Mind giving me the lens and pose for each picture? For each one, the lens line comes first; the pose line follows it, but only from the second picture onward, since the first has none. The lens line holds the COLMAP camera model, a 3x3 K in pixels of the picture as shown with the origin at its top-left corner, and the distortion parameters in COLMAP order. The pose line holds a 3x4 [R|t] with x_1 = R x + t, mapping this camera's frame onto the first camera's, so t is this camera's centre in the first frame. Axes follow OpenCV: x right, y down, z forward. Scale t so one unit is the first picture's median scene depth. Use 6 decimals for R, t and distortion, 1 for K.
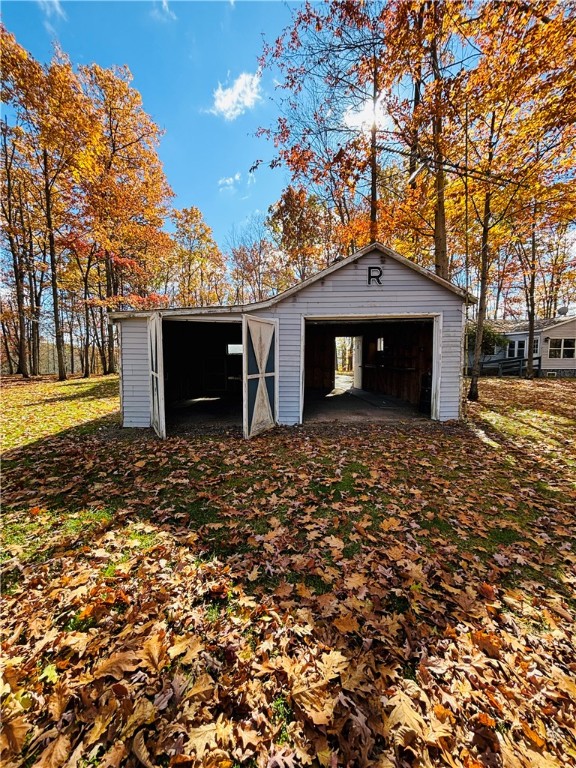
lens RADIAL K [[309.9, 0, 290.7], [0, 309.9, 384.4], [0, 0, 1]] dist [0.003916, 0.000137]
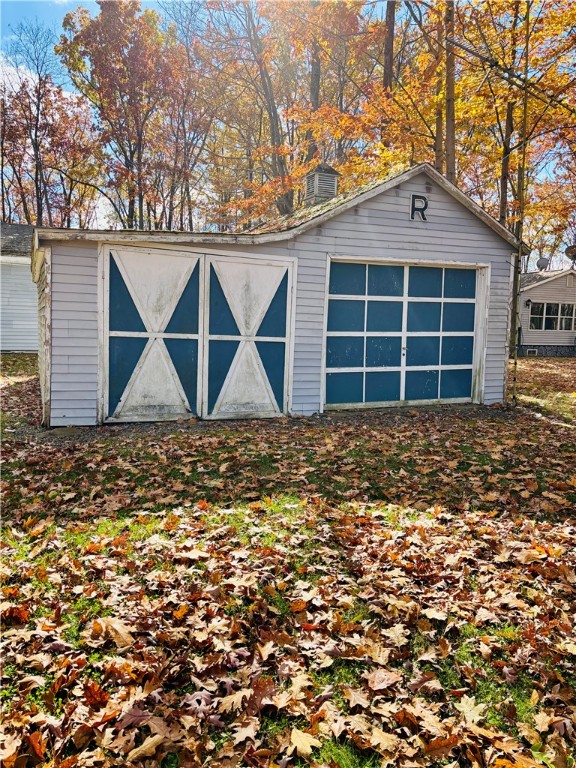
lens RADIAL K [[575.7, 0, 285.6], [0, 575.7, 382.2], [0, 0, 1]] dist [0.048733, -0.041095]
pose [[0.935515, -0.008782, 0.353178, -0.505735], [0.002261, 0.999819, 0.018872, 0.035142], [-0.353280, -0.016857, 0.935366, -0.174342]]
